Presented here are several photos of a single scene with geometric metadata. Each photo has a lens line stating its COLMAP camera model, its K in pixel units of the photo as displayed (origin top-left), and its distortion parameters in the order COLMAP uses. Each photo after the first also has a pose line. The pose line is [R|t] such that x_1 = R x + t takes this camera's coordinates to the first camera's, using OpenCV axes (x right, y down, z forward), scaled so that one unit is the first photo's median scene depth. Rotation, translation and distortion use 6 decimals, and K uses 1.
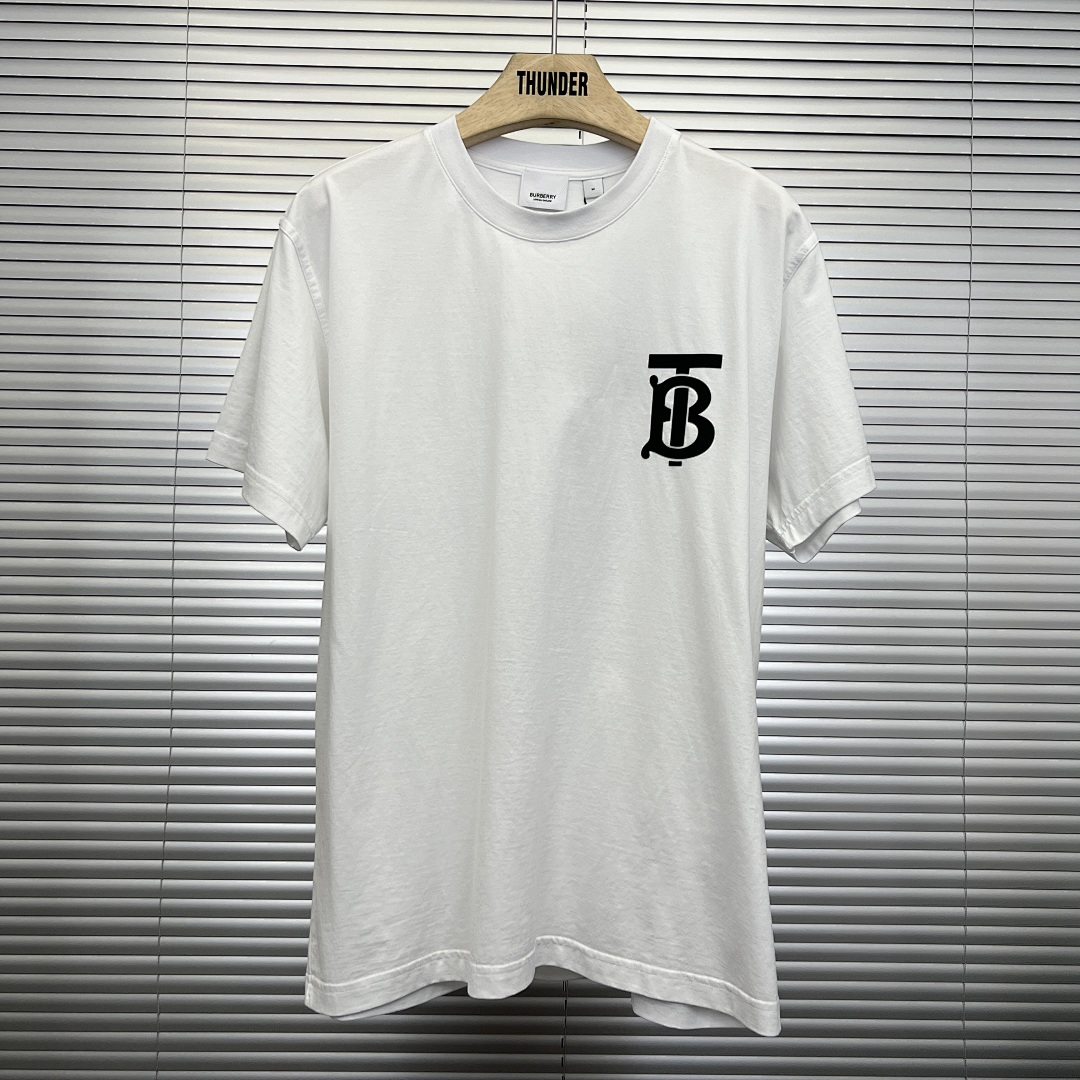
lens RADIAL K [[1078.0, 0, 534.3], [0, 1078.0, 545.6], [0, 0, 1]] dist [0.144904, -0.349043]
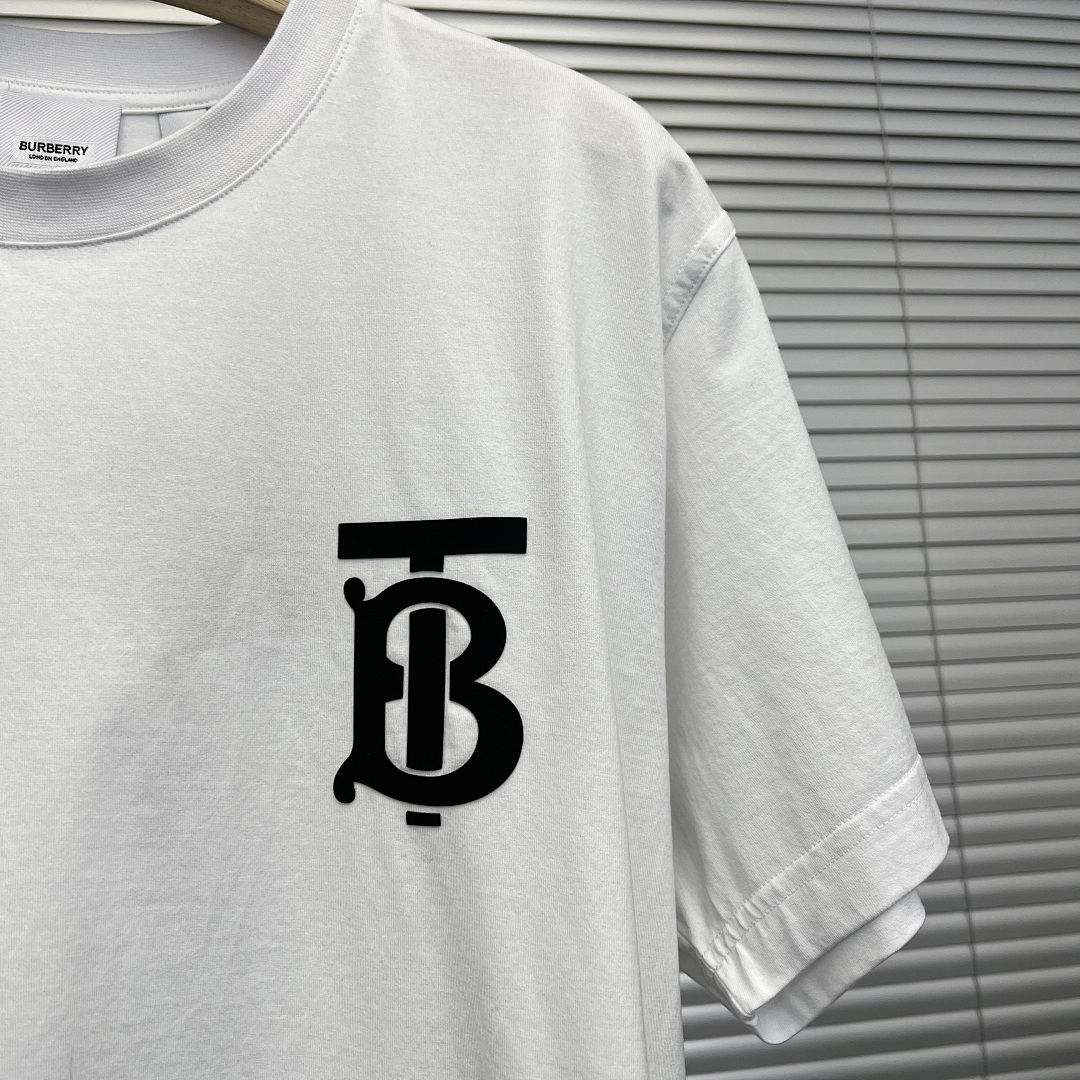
lens RADIAL K [[1078.0, 0, 534.3], [0, 1078.0, 545.6], [0, 0, 1]] dist [0.144904, -0.349043]
pose [[0.985738, -0.058630, 0.157745, 0.113748], [0.077457, 0.990226, -0.115984, -0.119978], [-0.149403, 0.126549, 0.980645, 0.620448]]
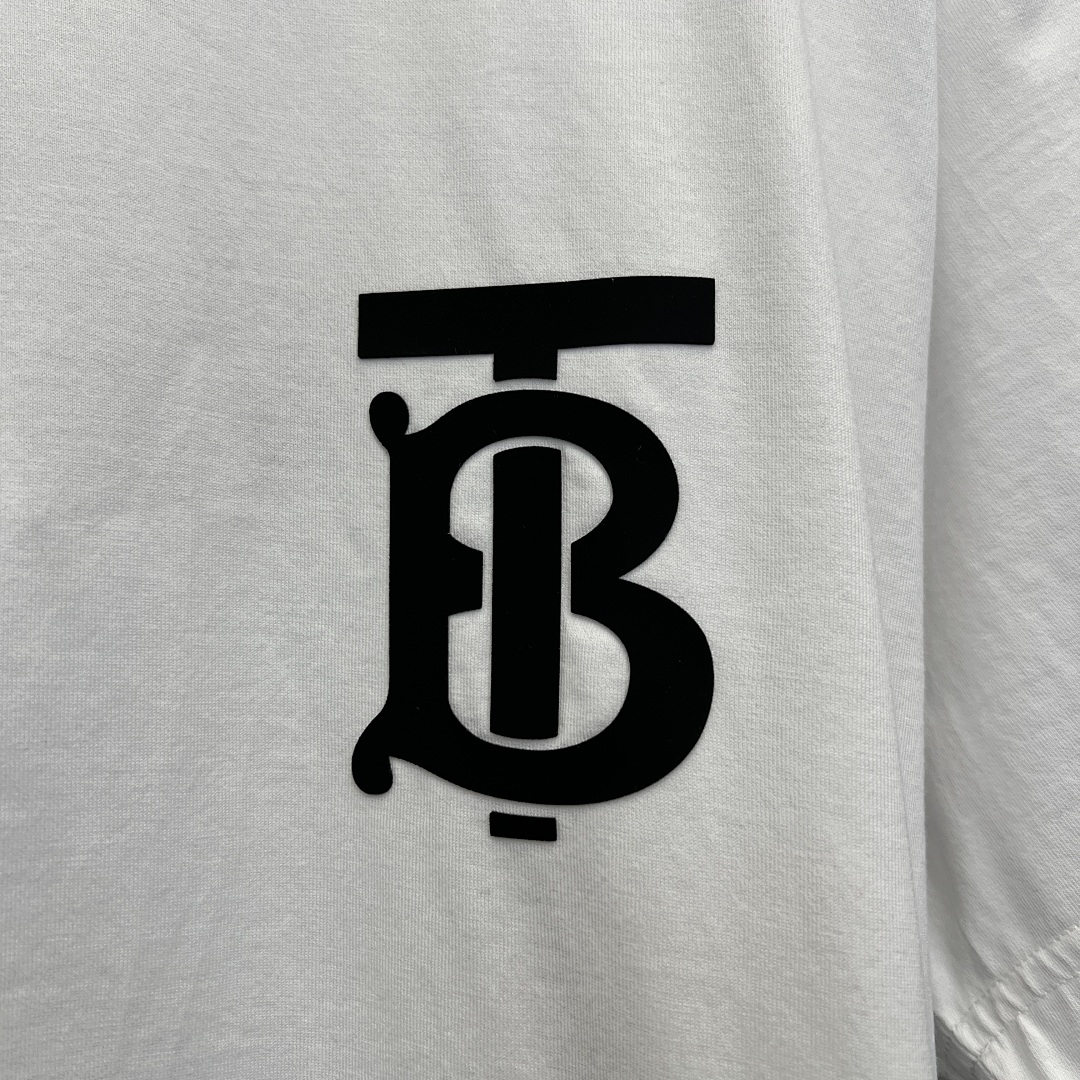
lens RADIAL K [[1078.7, 0, 540.0], [0, 1078.7, 540.0], [0, 0, 1]] dist [0.056318, -0.113994]
pose [[0.976463, -0.056497, 0.208153, 0.094279], [0.069718, 0.995952, -0.056731, -0.115364], [-0.204105, 0.069908, 0.976450, 0.794448]]
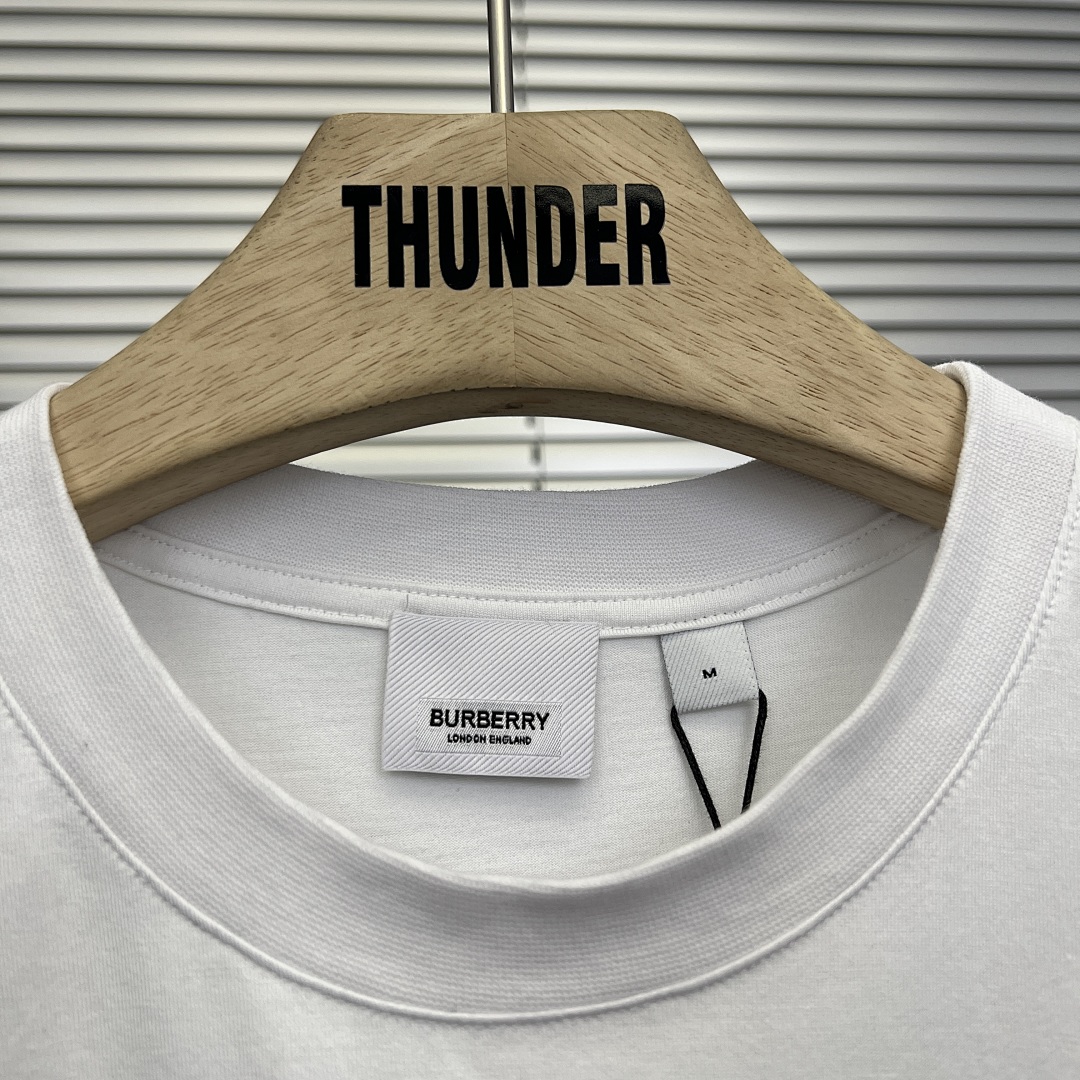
lens RADIAL K [[1078.0, 0, 534.3], [0, 1078.0, 545.6], [0, 0, 1]] dist [0.144904, -0.349043]
pose [[0.995343, -0.050081, 0.082362, 0.000997], [0.064139, 0.981928, -0.178052, -0.325220], [-0.071957, 0.182506, 0.980568, 0.803885]]
